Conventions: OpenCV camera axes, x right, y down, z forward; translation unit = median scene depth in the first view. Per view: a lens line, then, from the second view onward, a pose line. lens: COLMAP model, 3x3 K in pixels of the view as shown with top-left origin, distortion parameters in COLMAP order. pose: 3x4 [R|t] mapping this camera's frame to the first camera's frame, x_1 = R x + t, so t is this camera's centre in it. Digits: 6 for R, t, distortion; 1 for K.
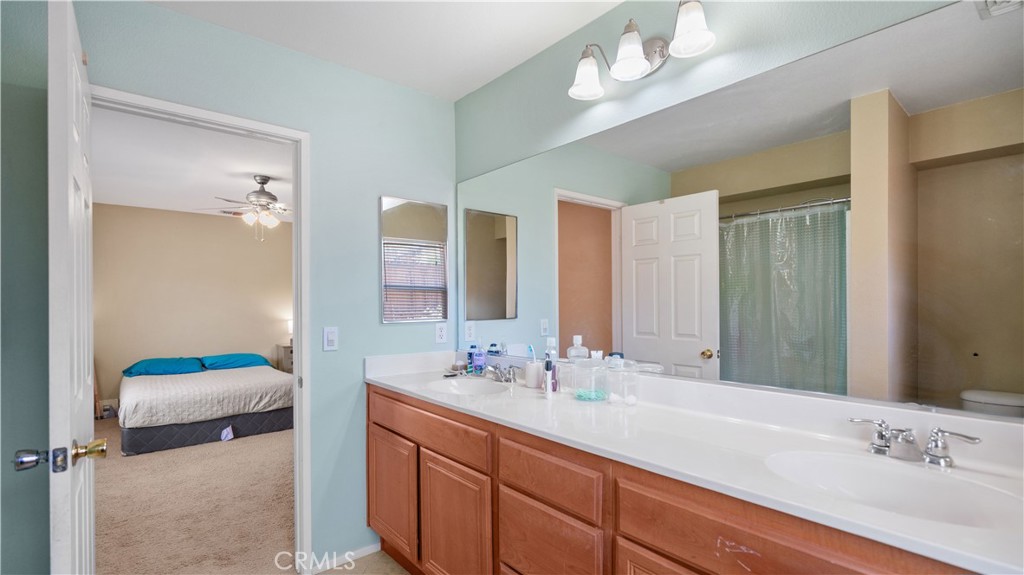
lens RADIAL K [[461.7, 0, 512.0], [0, 461.7, 310.3], [0, 0, 1]] dist [0.000088, -0.000264]
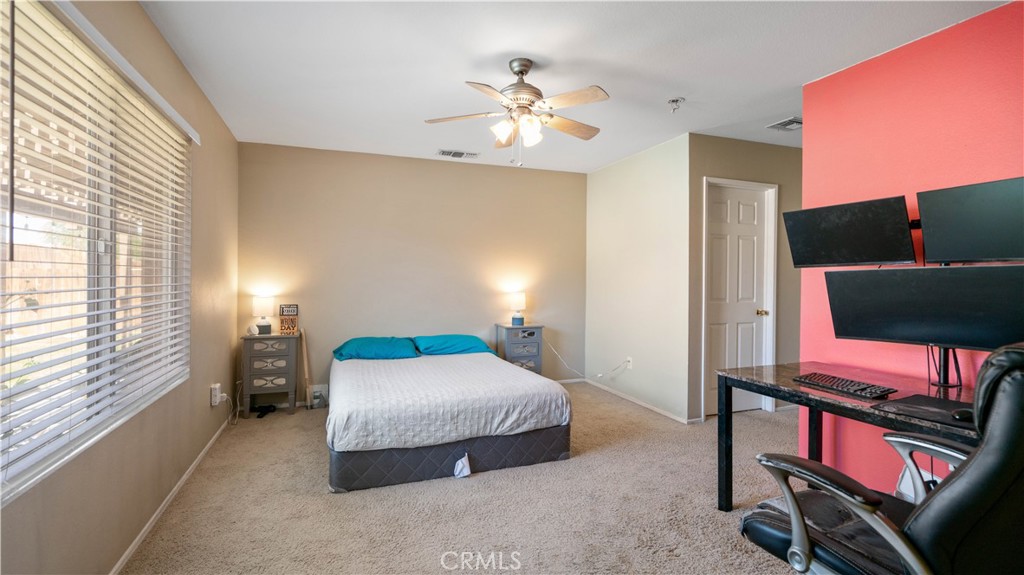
lens RADIAL K [[465.5, 0, 511.4], [0, 465.5, 280.6], [0, 0, 1]] dist [0.000591, 0.000242]
pose [[0.942901, 0.010293, -0.332914, -0.335014], [-0.012821, 0.999903, -0.005396, 0.007593], [0.332826, 0.009356, 0.942942, 0.400861]]
